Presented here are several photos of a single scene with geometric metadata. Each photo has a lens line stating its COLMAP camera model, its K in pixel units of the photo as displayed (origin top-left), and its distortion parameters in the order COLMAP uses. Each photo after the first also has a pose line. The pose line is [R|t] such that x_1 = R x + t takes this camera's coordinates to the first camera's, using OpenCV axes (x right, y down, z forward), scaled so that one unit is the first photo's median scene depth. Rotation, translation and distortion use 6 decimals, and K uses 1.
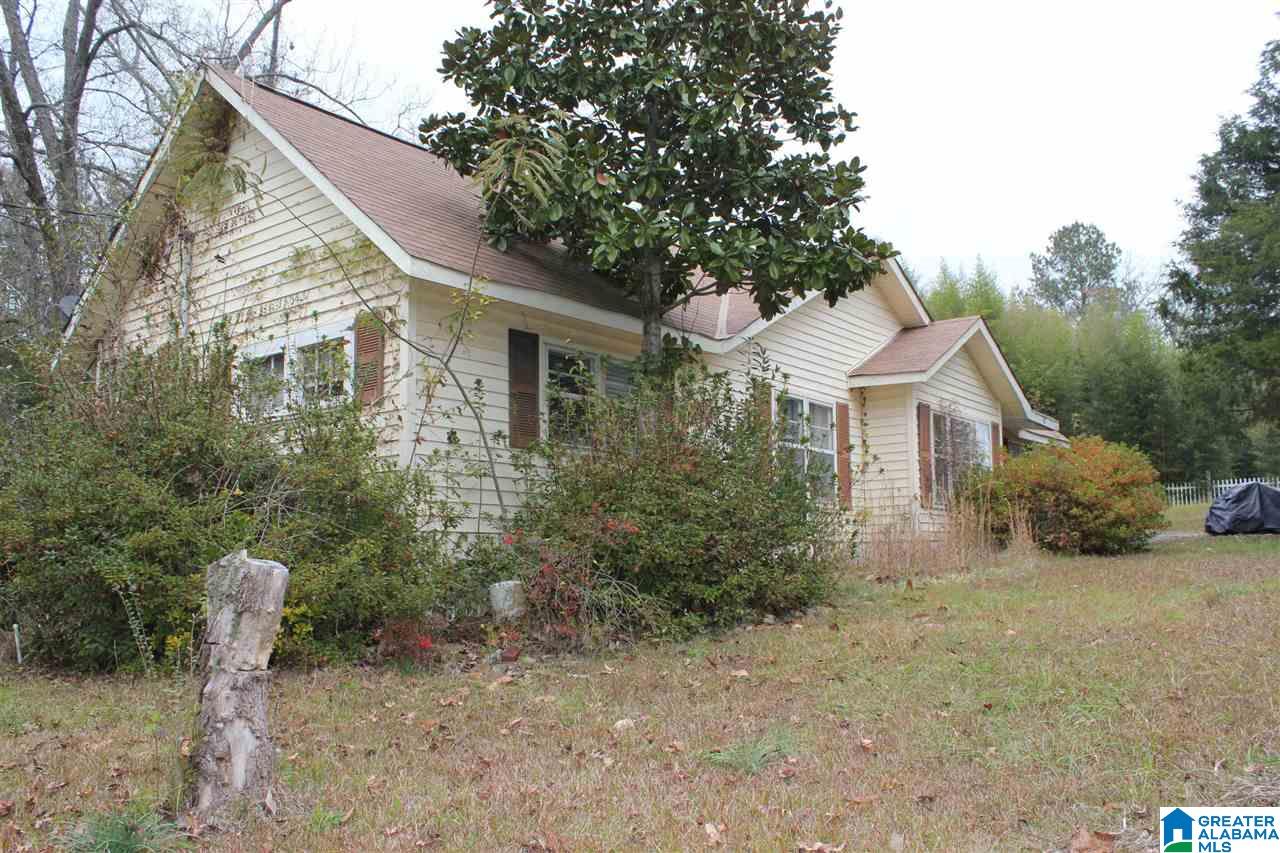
lens RADIAL K [[1072.1, 0, 632.8], [0, 1072.1, 443.9], [0, 0, 1]] dist [-0.159585, 0.132128]
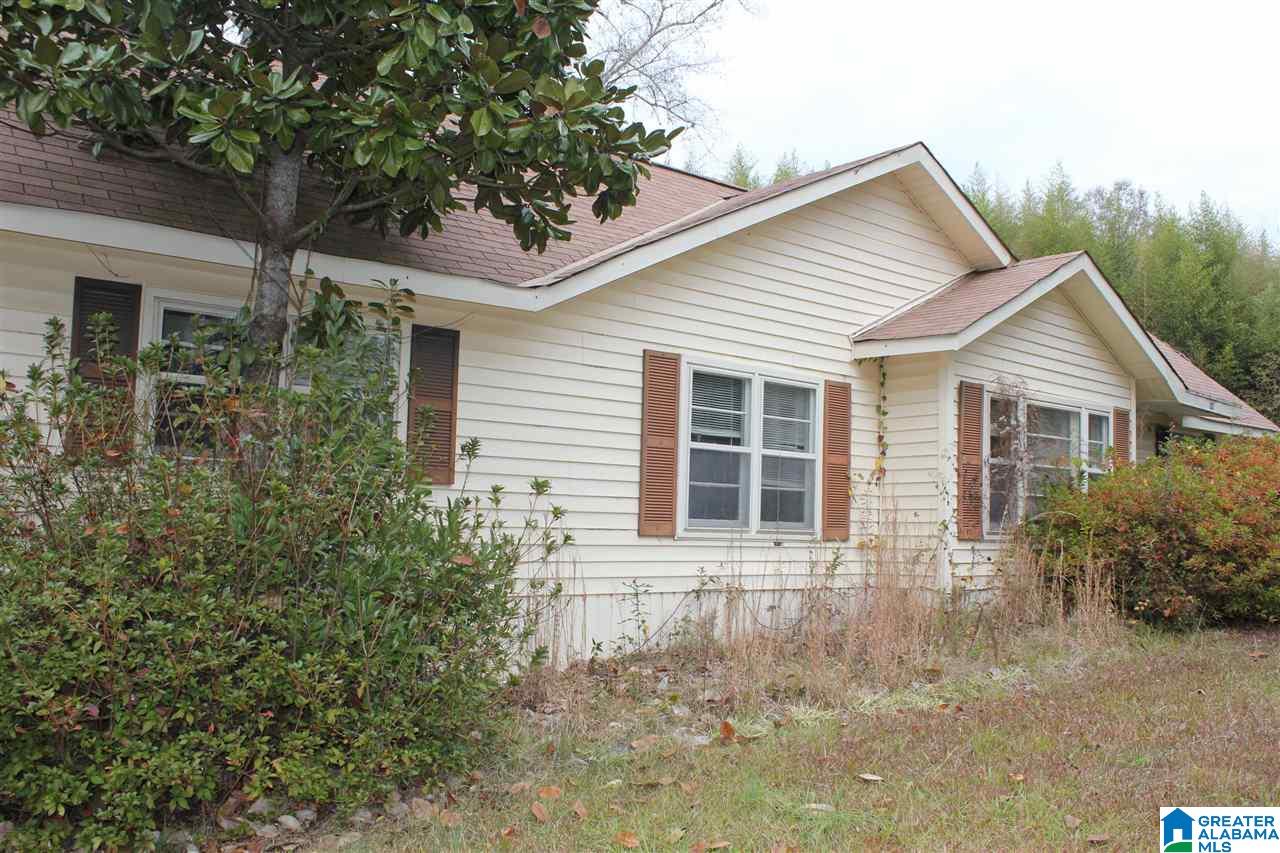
lens RADIAL K [[1072.1, 0, 632.8], [0, 1072.1, 443.9], [0, 0, 1]] dist [-0.159585, 0.132128]
pose [[0.970746, 0.018316, -0.239408, 0.227831], [-0.009830, 0.999282, 0.036590, -0.021963], [0.239906, -0.033166, 0.970229, 0.307289]]
